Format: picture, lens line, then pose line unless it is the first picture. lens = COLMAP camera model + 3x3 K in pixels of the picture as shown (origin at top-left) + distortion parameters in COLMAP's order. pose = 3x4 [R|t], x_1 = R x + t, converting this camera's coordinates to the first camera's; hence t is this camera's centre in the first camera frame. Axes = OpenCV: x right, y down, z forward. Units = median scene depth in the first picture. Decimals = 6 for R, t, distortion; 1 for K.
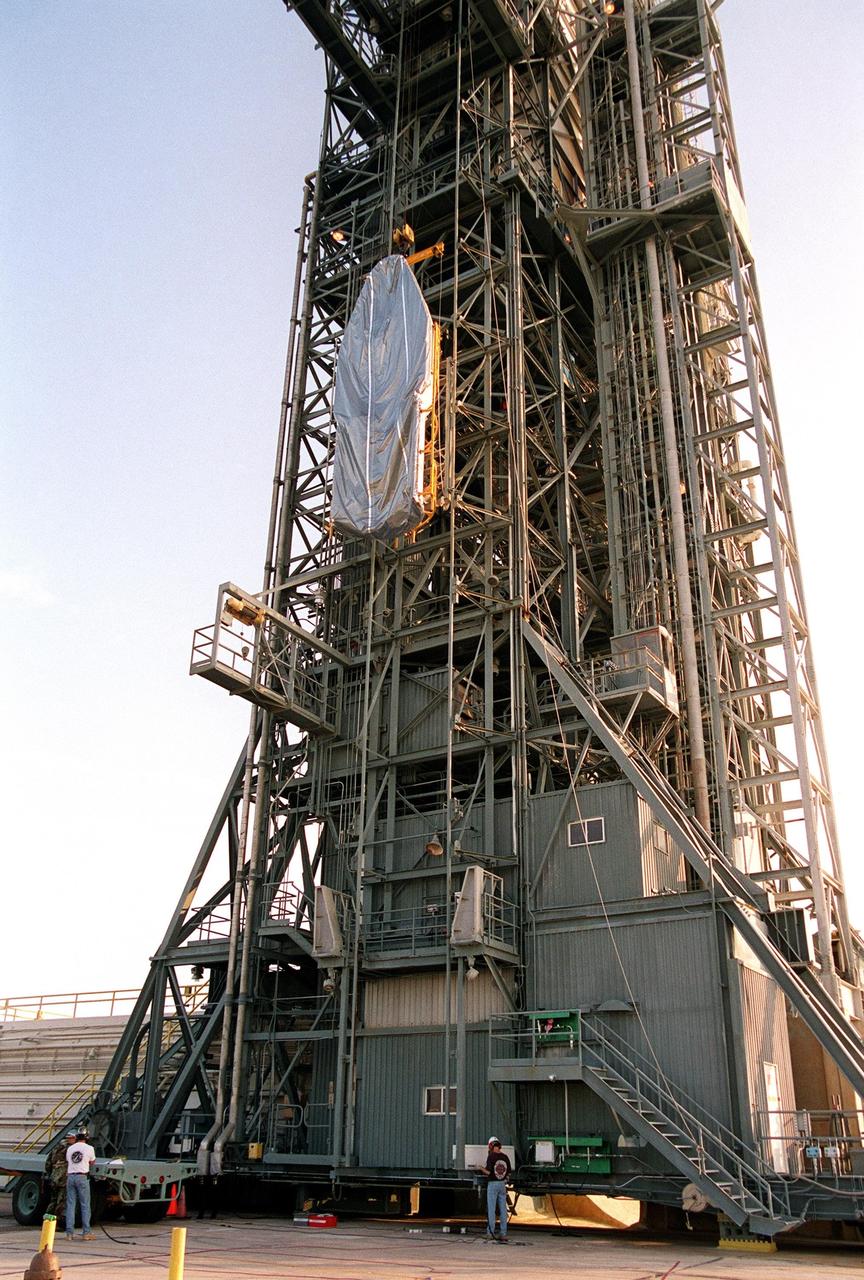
lens RADIAL K [[1118.0, 0, 417.5], [0, 1118.0, 644.7], [0, 0, 1]] dist [-0.104852, 0.127910]
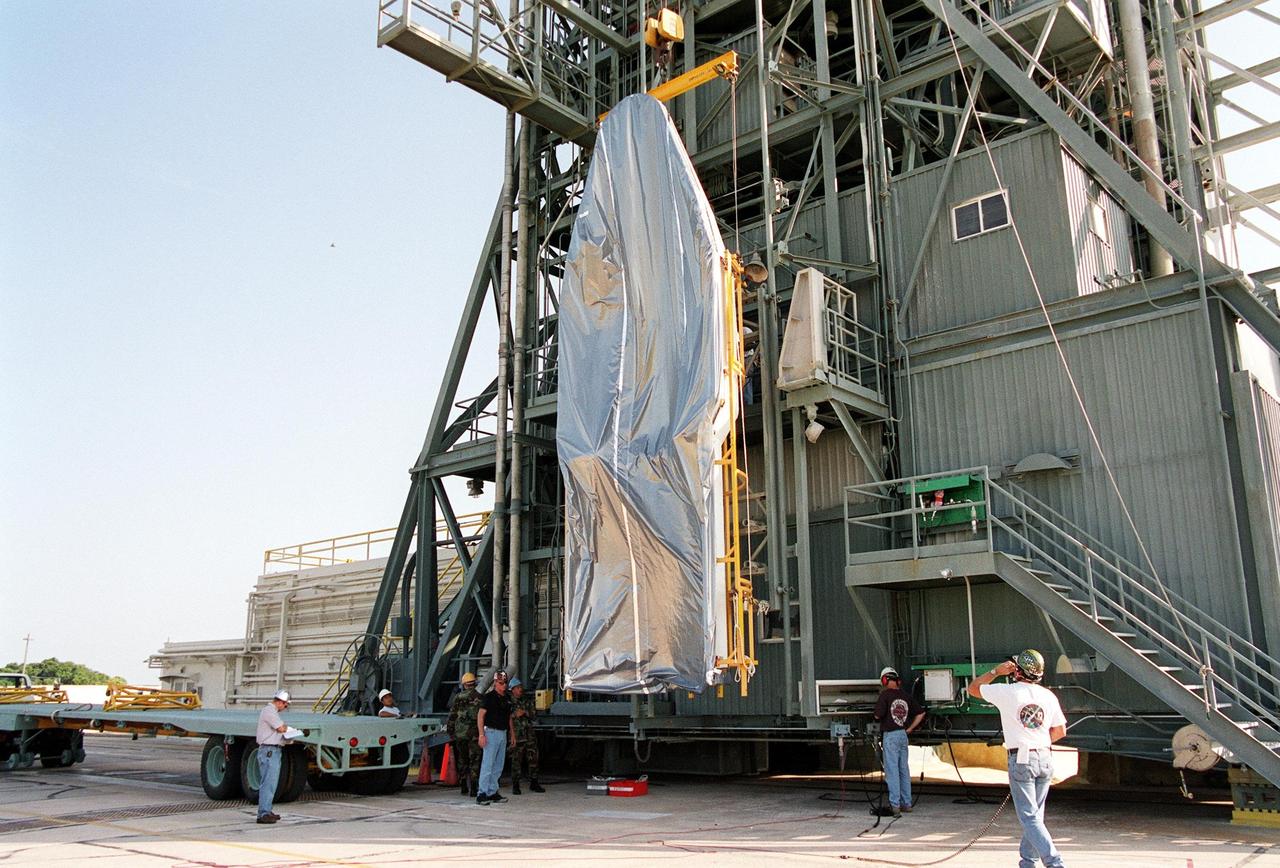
lens RADIAL K [[1085.0, 0, 640.0], [0, 1085.0, 434.0], [0, 0, 1]] dist [-0.129330, 0.154337]
pose [[0.986409, -0.066224, -0.150375, 0.040623], [0.093422, 0.978903, 0.181716, 0.161204], [0.135169, -0.193294, 0.971785, 0.341313]]
